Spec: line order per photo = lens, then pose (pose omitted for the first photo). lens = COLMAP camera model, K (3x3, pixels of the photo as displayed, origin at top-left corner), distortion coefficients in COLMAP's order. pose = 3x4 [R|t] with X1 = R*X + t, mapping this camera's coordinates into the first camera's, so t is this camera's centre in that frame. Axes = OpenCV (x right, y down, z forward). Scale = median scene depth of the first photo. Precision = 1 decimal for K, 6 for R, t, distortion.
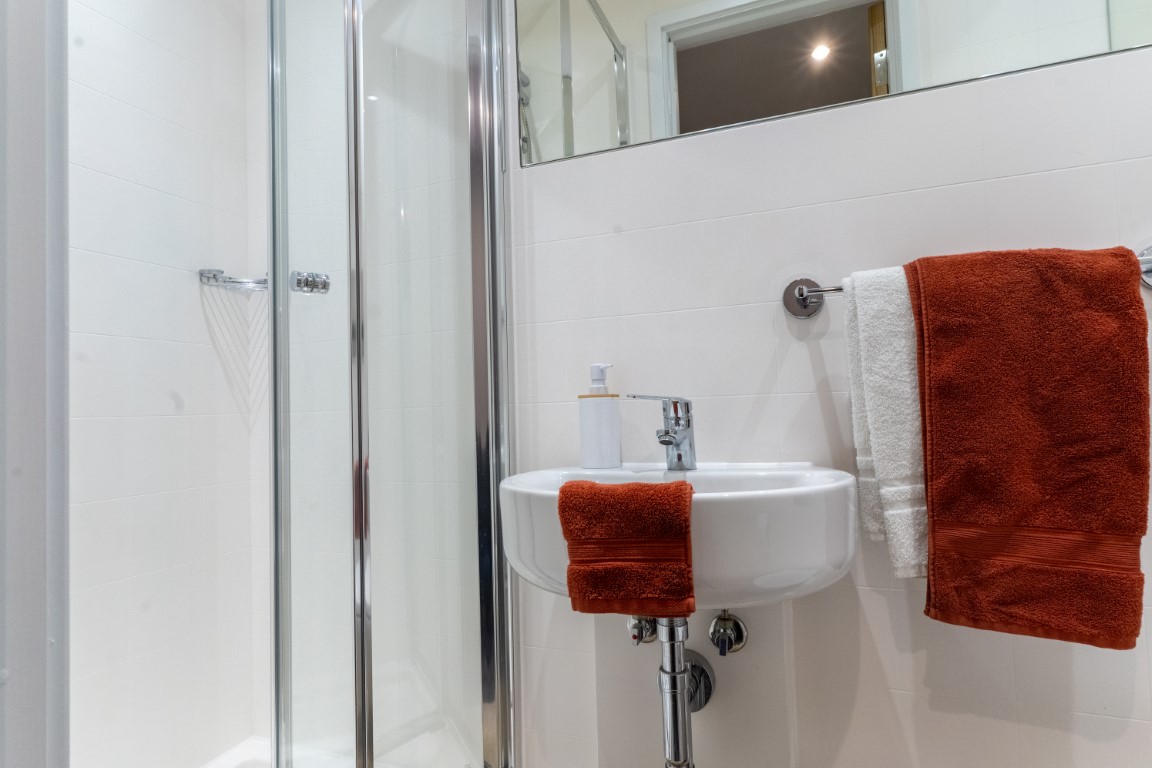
lens RADIAL K [[632.3, 0, 573.0], [0, 632.3, 385.8], [0, 0, 1]] dist [0.000521, 0.002749]
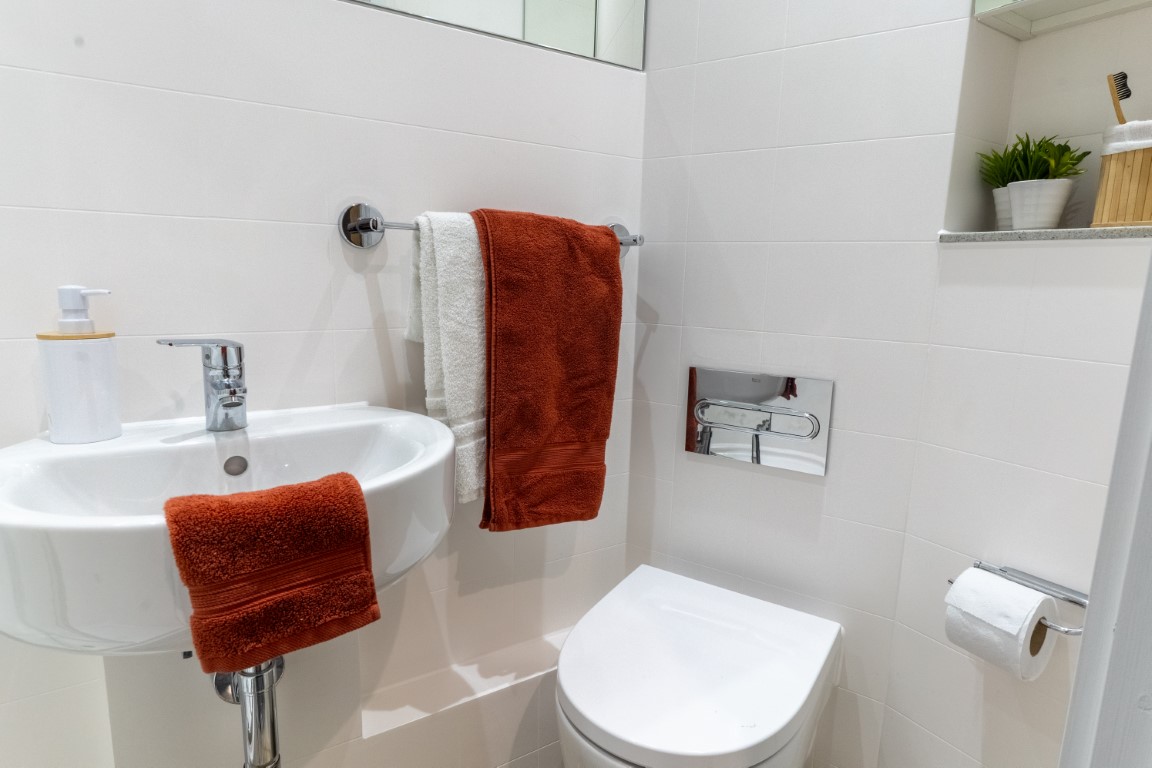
lens RADIAL K [[632.3, 0, 573.0], [0, 632.3, 385.8], [0, 0, 1]] dist [0.000521, 0.002749]
pose [[0.577918, -0.096263, 0.810397, -0.264662], [-0.071273, 0.983271, 0.167625, -0.104072], [-0.812976, -0.154633, 0.561389, 0.251498]]
